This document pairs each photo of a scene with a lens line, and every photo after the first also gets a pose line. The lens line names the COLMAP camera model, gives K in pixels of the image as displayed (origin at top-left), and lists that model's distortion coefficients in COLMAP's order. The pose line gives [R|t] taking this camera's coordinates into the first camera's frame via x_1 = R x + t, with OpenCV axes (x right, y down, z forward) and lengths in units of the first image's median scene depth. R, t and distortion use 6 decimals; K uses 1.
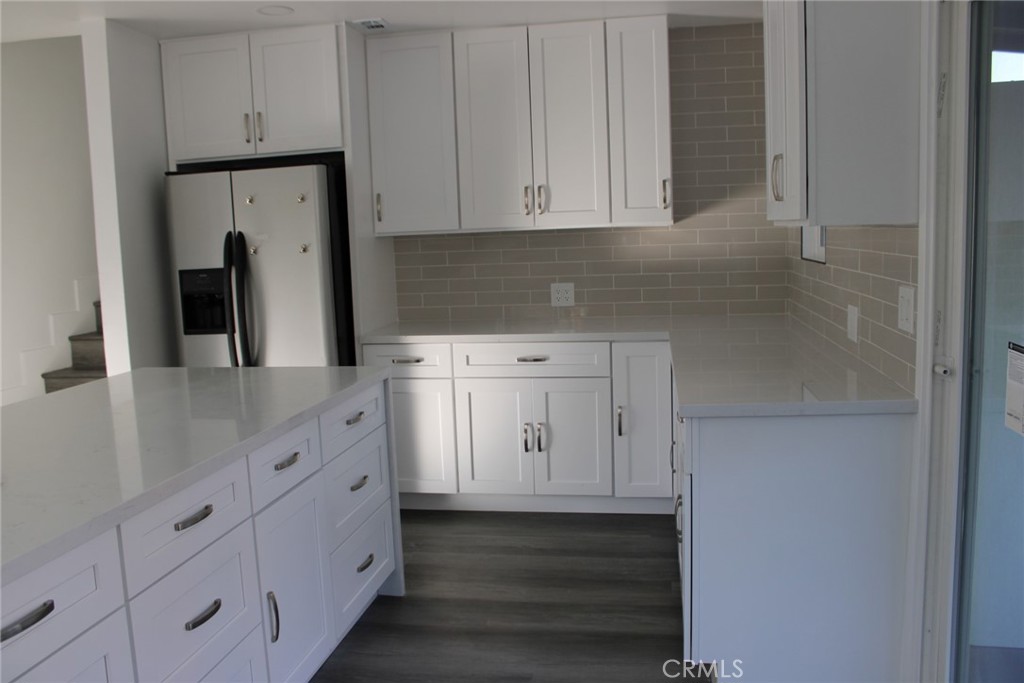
lens RADIAL K [[848.0, 0, 512.0], [0, 848.0, 341.5], [0, 0, 1]] dist [-0.166121, 0.167036]
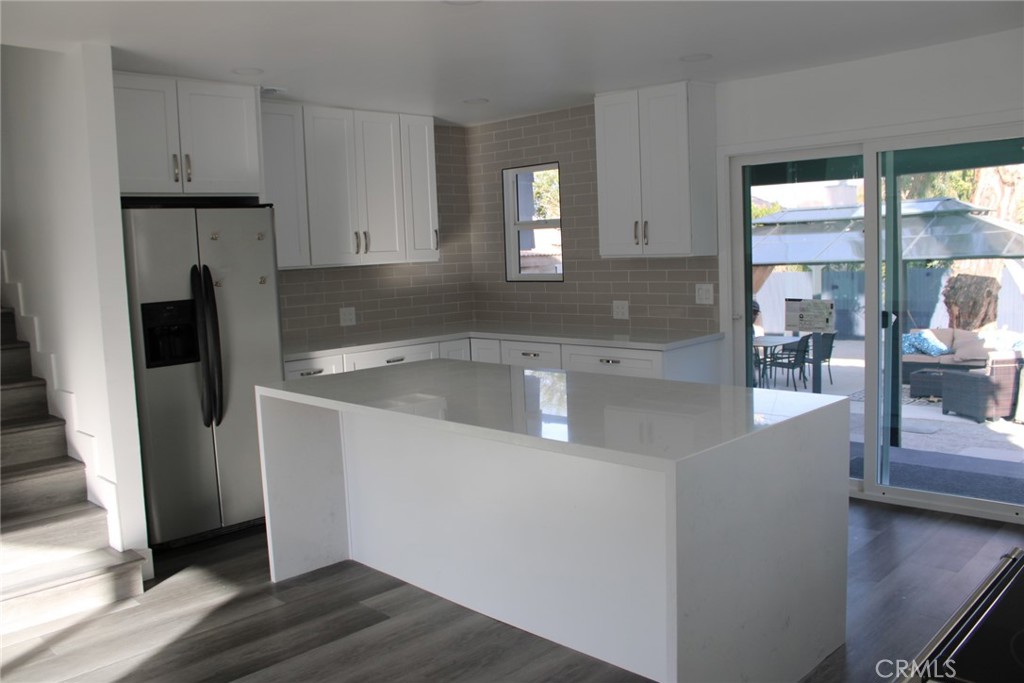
lens RADIAL K [[848.0, 0, 512.0], [0, 848.0, 341.5], [0, 0, 1]] dist [-0.166121, 0.167036]
pose [[0.575263, -0.072343, 0.814763, -0.940584], [0.120963, 0.992653, 0.002732, 0.009788], [-0.808975, 0.096985, 0.579788, 0.069464]]
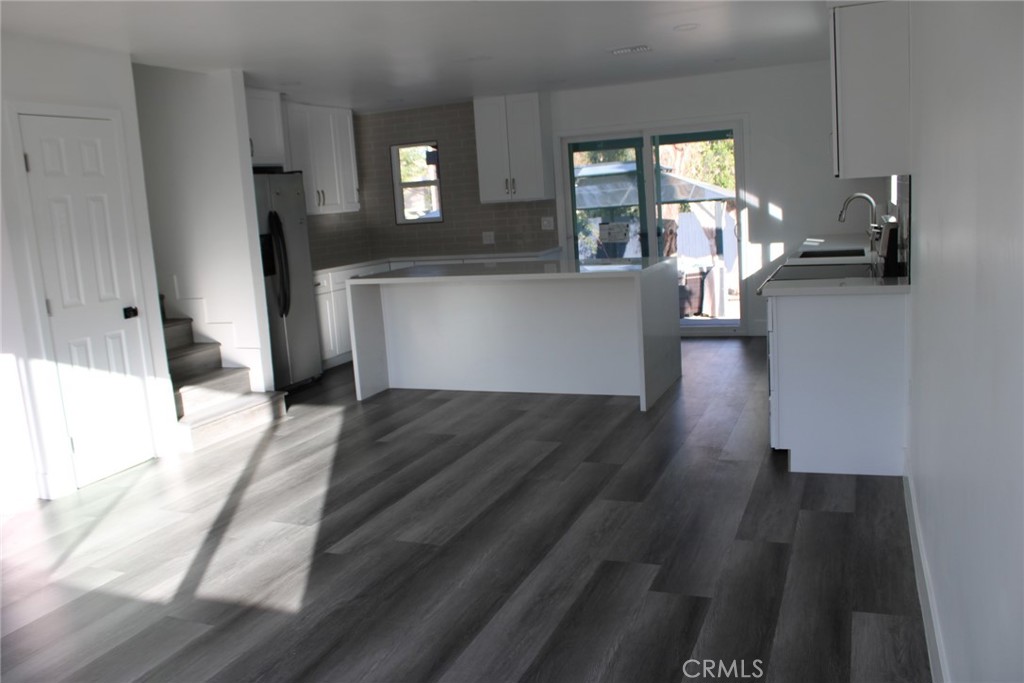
lens RADIAL K [[848.0, 0, 512.0], [0, 848.0, 341.5], [0, 0, 1]] dist [-0.166121, 0.167036]
pose [[0.232047, -0.138966, 0.962727, -1.768522], [0.181819, 0.978495, 0.097418, 0.042027], [-0.955561, 0.152437, 0.252323, 0.173318]]
